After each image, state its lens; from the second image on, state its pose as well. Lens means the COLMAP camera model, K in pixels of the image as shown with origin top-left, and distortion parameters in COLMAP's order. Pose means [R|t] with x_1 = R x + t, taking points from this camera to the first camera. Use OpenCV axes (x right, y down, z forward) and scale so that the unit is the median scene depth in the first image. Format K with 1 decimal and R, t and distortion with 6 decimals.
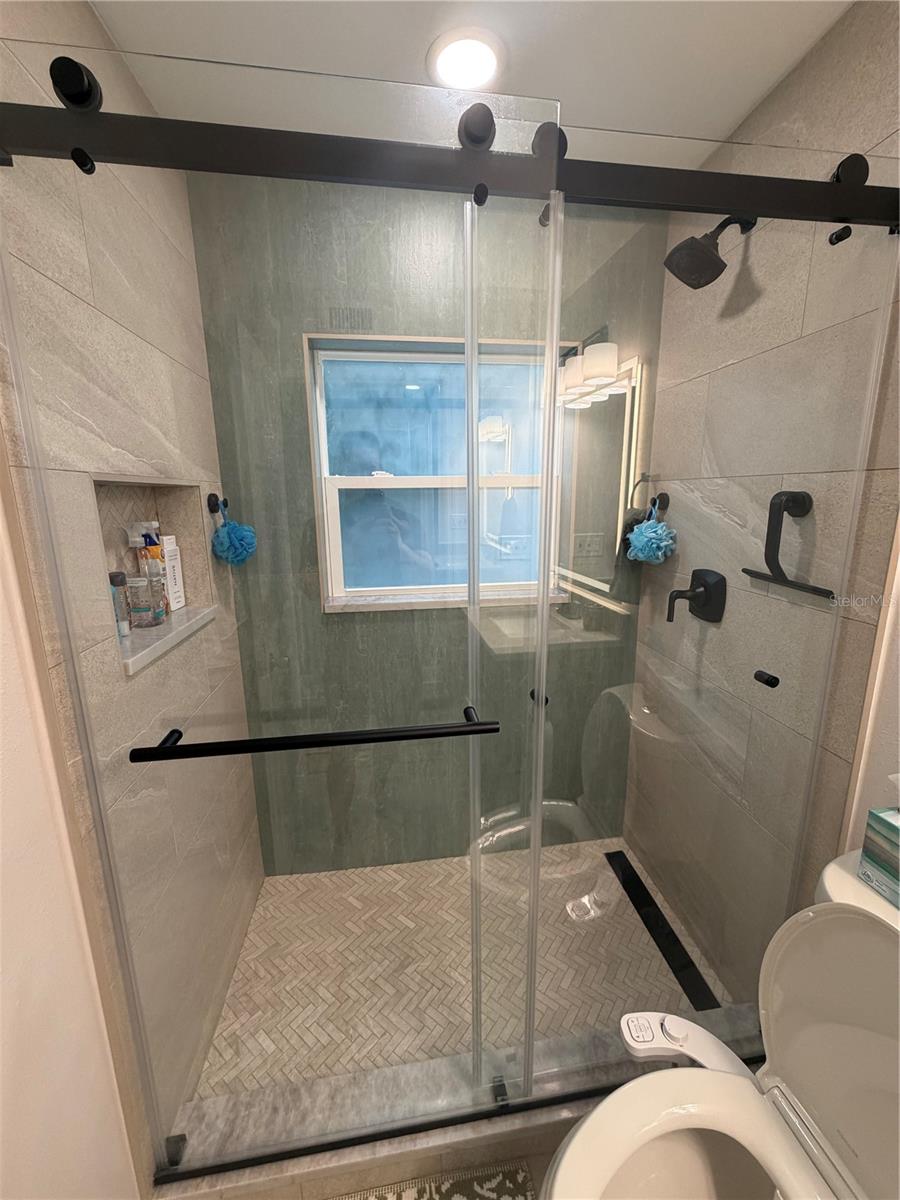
lens RADIAL K [[476.6, 0, 454.5], [0, 476.6, 599.9], [0, 0, 1]] dist [-0.003499, 0.000624]
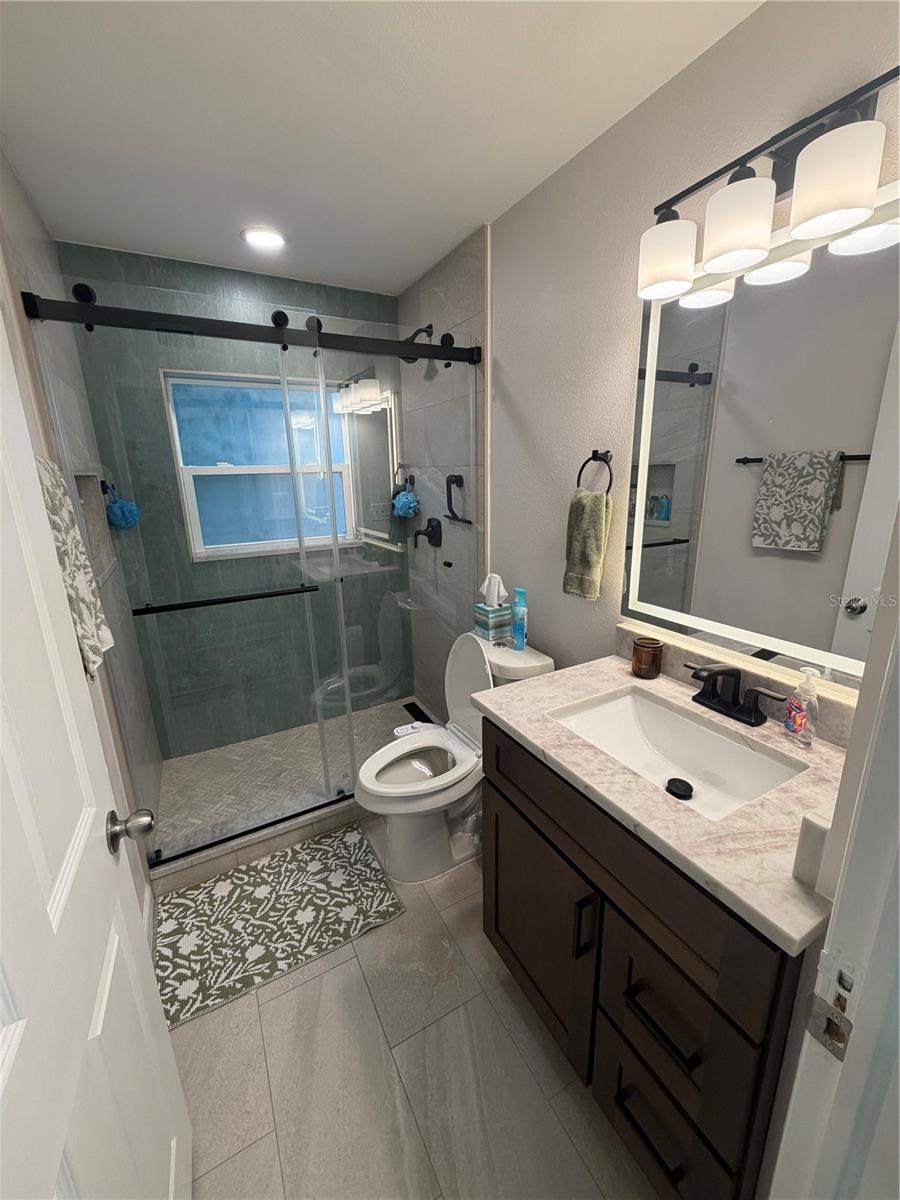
lens RADIAL K [[476.6, 0, 451.3], [0, 476.6, 597.3], [0, 0, 1]] dist [-0.003499, 0.000624]
pose [[0.936713, -0.099924, 0.335536, -0.035851], [0.087604, 0.994813, 0.051698, 0.129196], [-0.338962, -0.019032, 0.940608, -0.633922]]
